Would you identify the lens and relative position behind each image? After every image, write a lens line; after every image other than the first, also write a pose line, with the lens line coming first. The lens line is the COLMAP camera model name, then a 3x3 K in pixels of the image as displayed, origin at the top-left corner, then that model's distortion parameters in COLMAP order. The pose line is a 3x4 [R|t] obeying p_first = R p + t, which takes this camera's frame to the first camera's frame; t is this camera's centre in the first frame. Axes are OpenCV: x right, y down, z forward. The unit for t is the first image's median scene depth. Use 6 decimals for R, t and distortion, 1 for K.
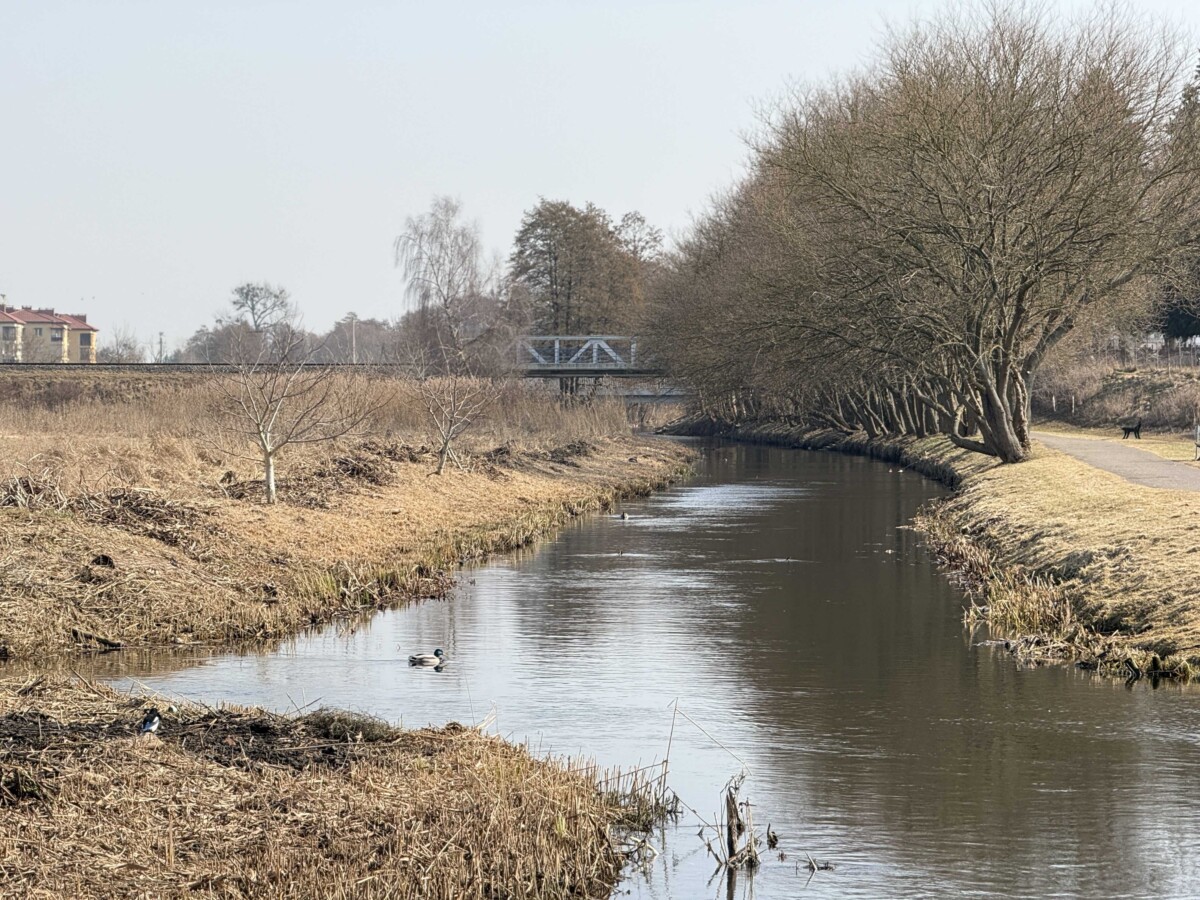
lens RADIAL K [[4146.3, 0, 599.7], [0, 4146.3, 451.7], [0, 0, 1]] dist [0.170194, 0.000000]
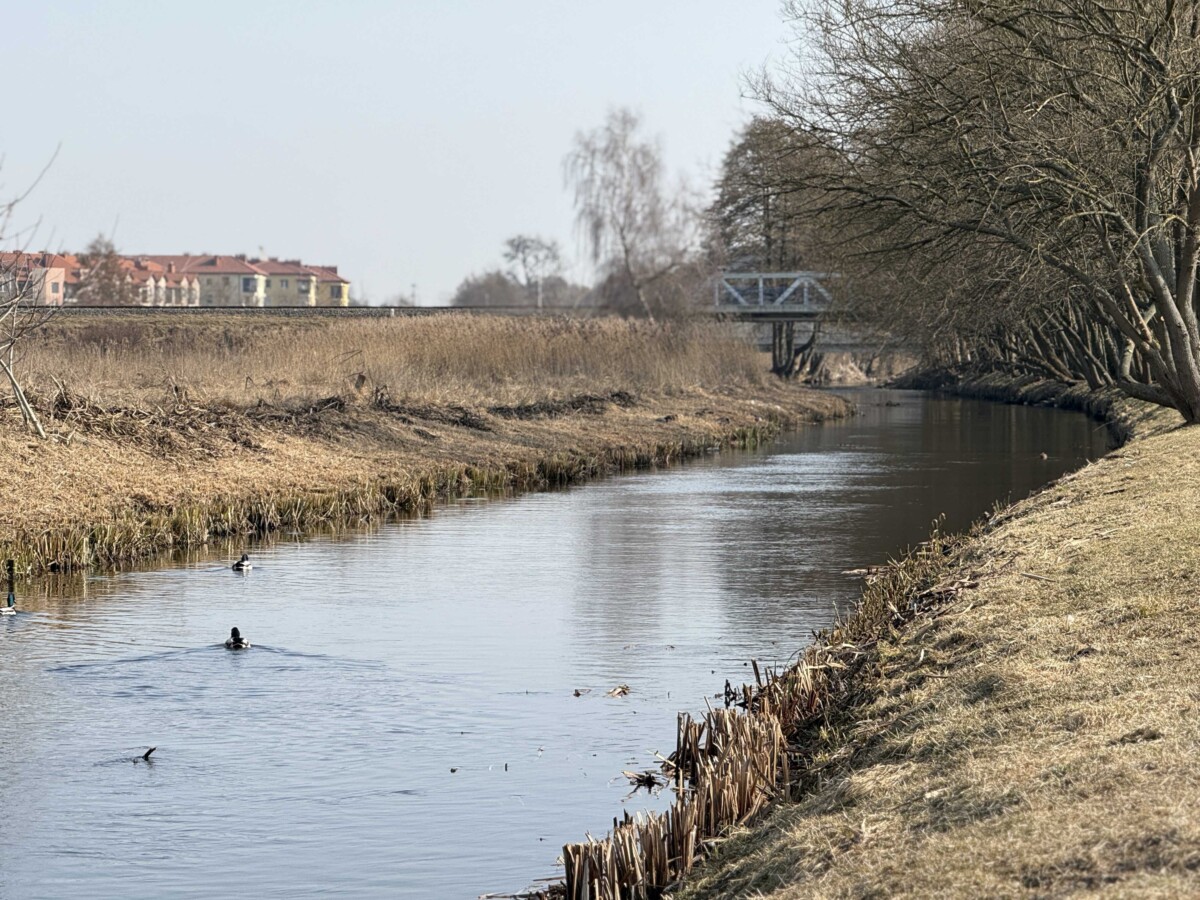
lens RADIAL K [[4146.3, 0, 599.9], [0, 4146.3, 449.8], [0, 0, 1]] dist [0.170194, 0.000000]
pose [[0.997184, 0.000280, -0.074994, 0.020632], [0.000436, 0.999954, 0.009535, 0.000275], [0.074993, -0.009541, 0.997138, 0.146858]]
